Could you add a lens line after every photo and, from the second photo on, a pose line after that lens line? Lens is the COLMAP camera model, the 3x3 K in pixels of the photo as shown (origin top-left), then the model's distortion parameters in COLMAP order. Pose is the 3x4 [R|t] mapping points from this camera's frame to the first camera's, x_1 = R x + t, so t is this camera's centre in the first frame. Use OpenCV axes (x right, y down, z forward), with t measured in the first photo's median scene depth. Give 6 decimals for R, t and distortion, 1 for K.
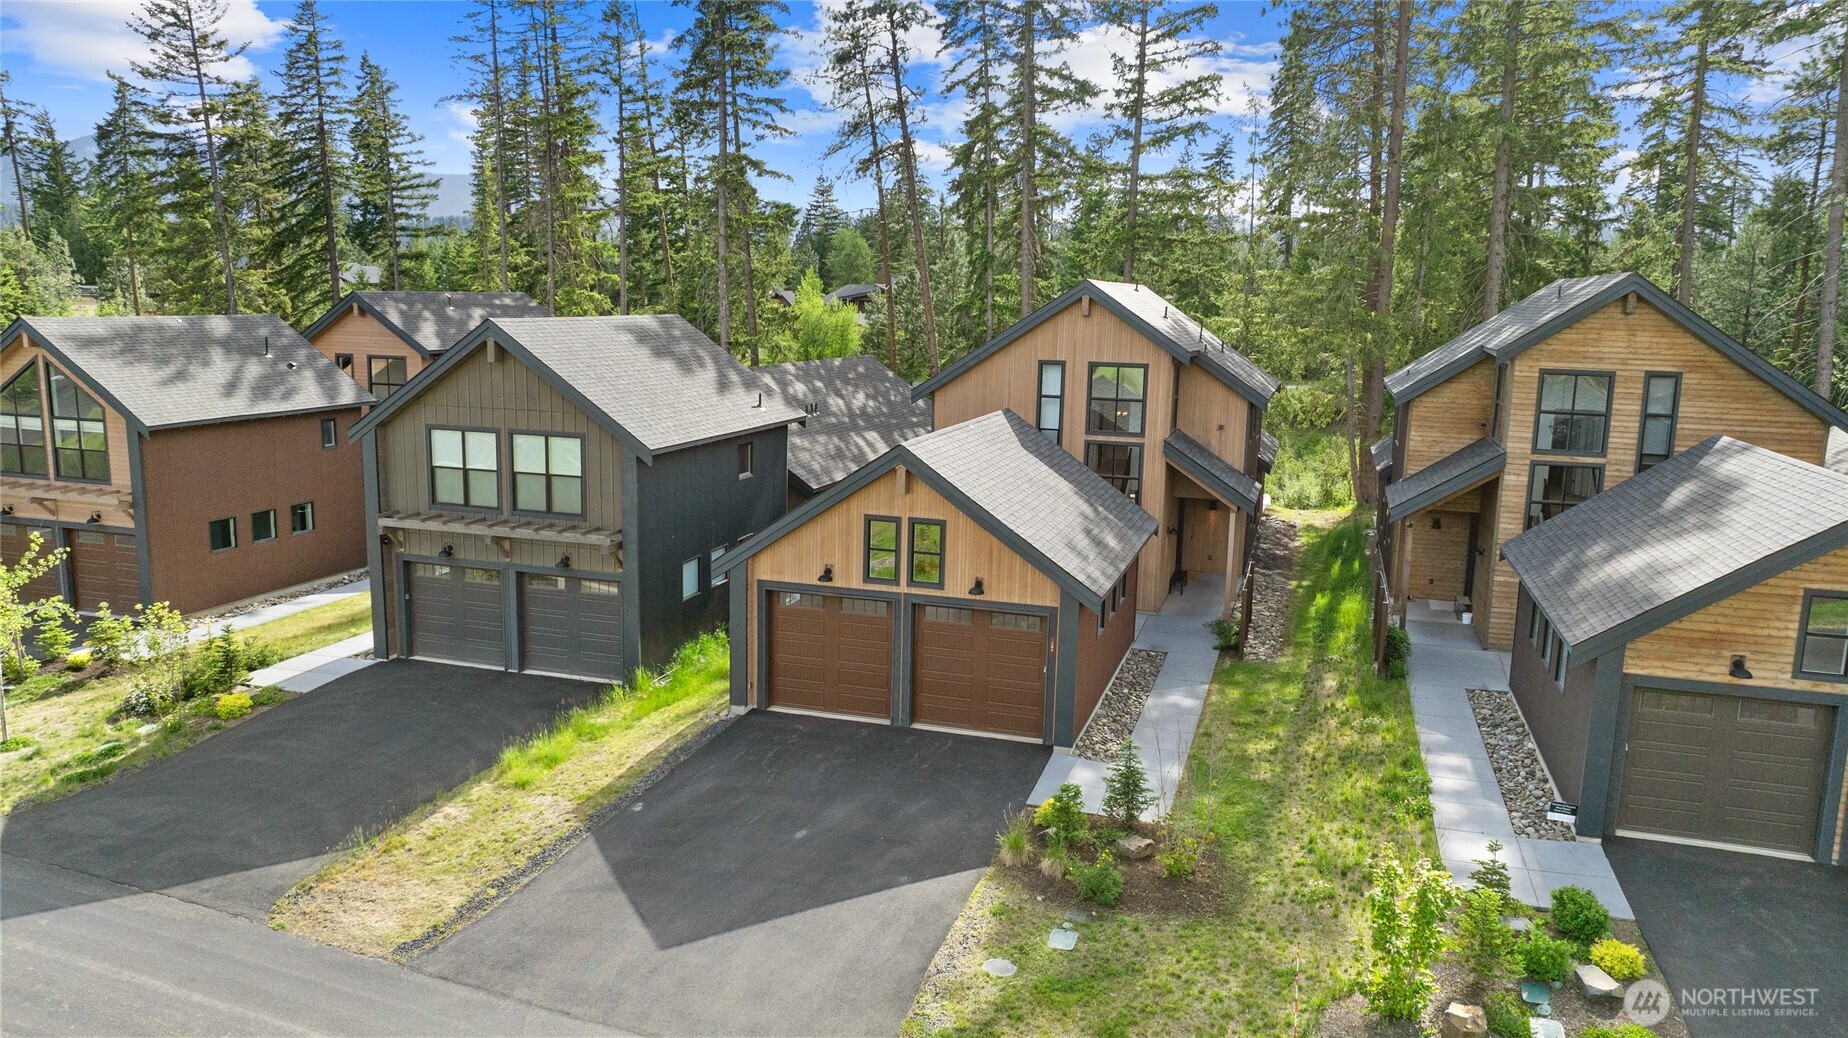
lens RADIAL K [[1267.2, 0, 927.6], [0, 1267.2, 523.6], [0, 0, 1]] dist [-0.027032, 0.006588]
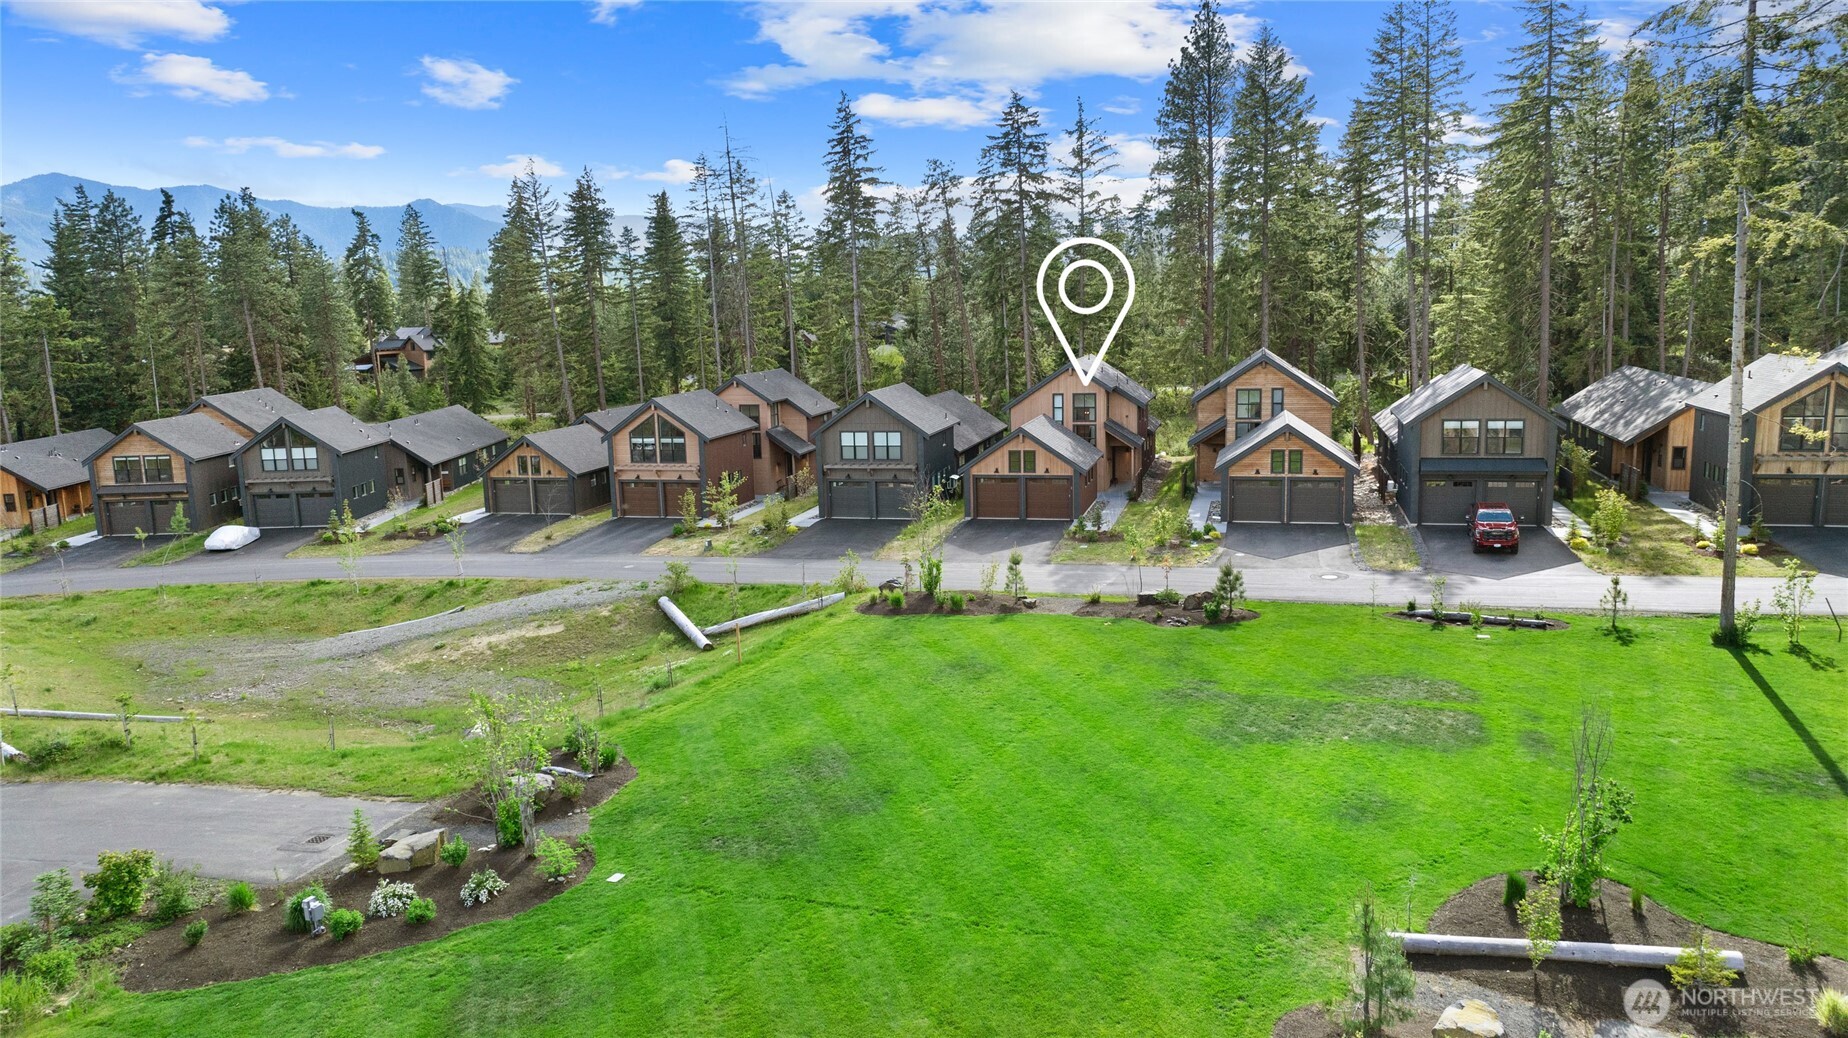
lens RADIAL K [[1267.2, 0, 927.6], [0, 1267.2, 523.6], [0, 0, 1]] dist [-0.027032, 0.006588]
pose [[0.997685, -0.057830, 0.035793, -0.278214], [0.057944, 0.998317, -0.002163, 0.125971], [-0.035608, 0.004232, 0.999357, -1.579038]]
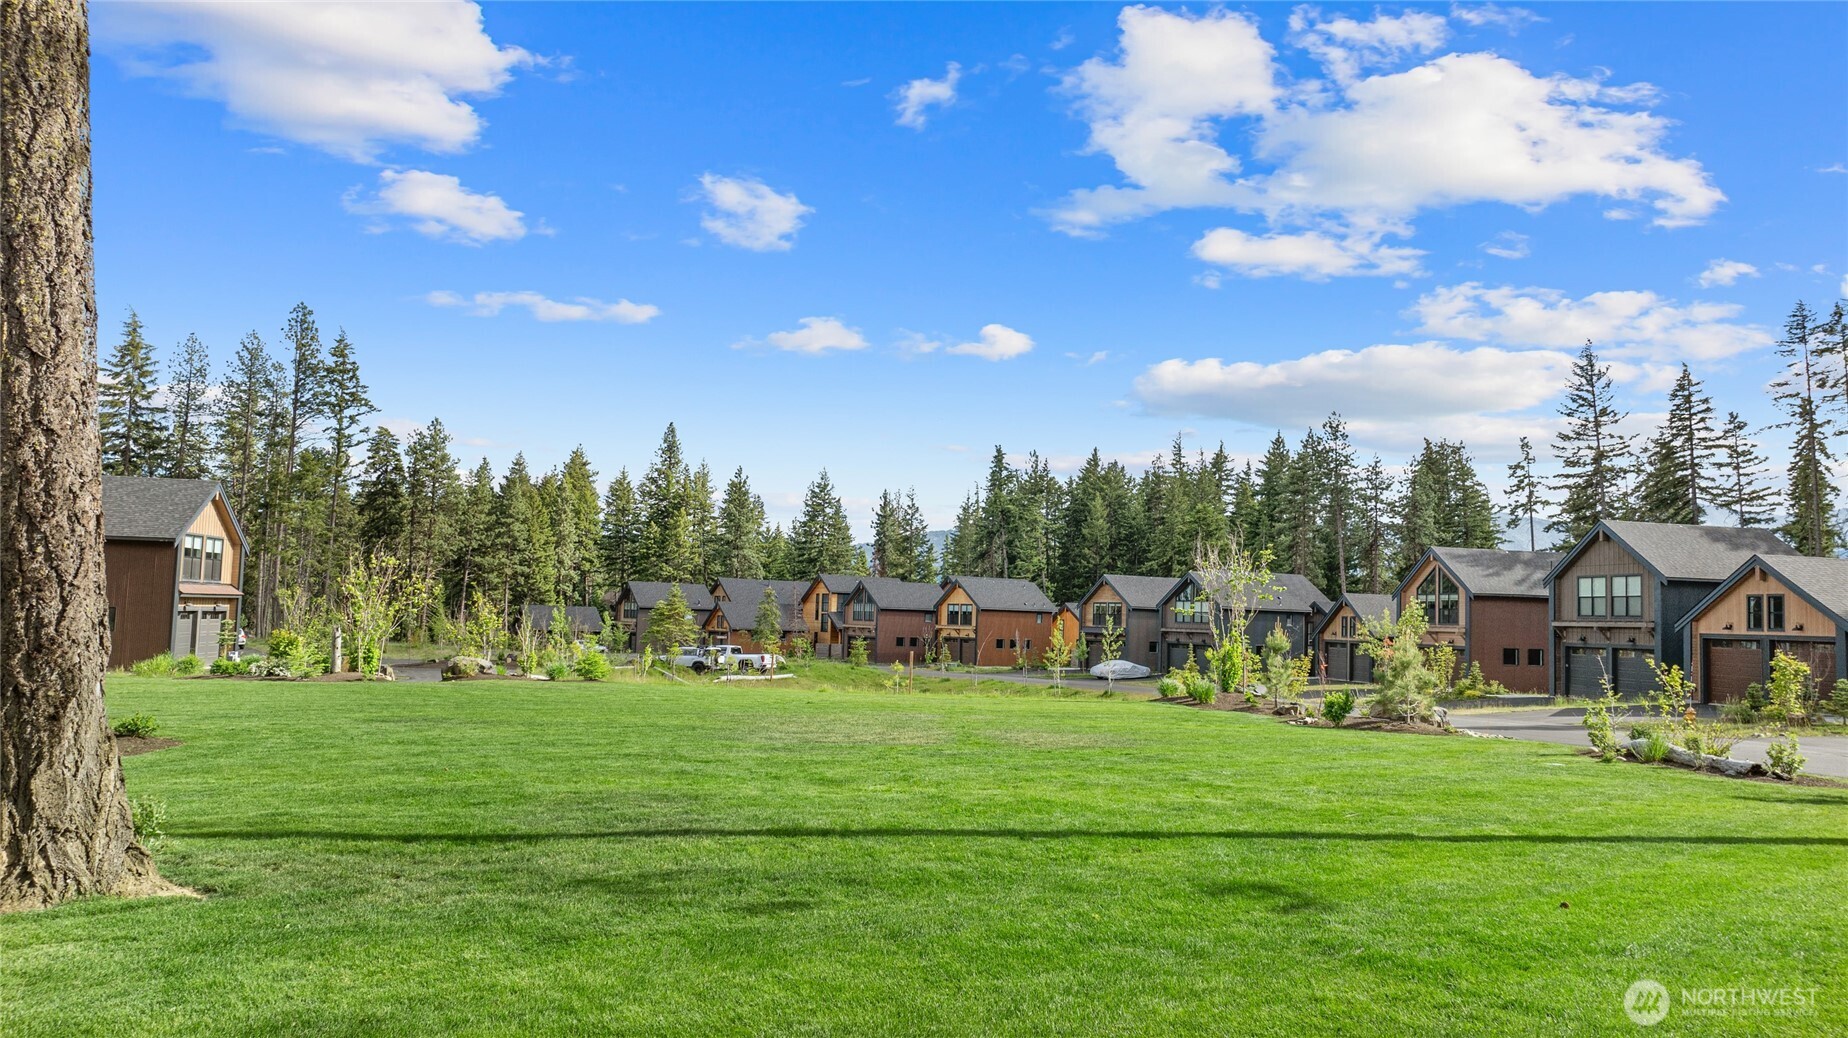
lens RADIAL K [[1267.2, 0, 927.6], [0, 1267.2, 523.6], [0, 0, 1]] dist [-0.027032, 0.006588]
pose [[0.457478, -0.075965, -0.885970, 0.807328], [-0.181611, 0.967361, -0.176720, 0.338627], [0.870478, 0.241748, 0.428750, -0.691179]]
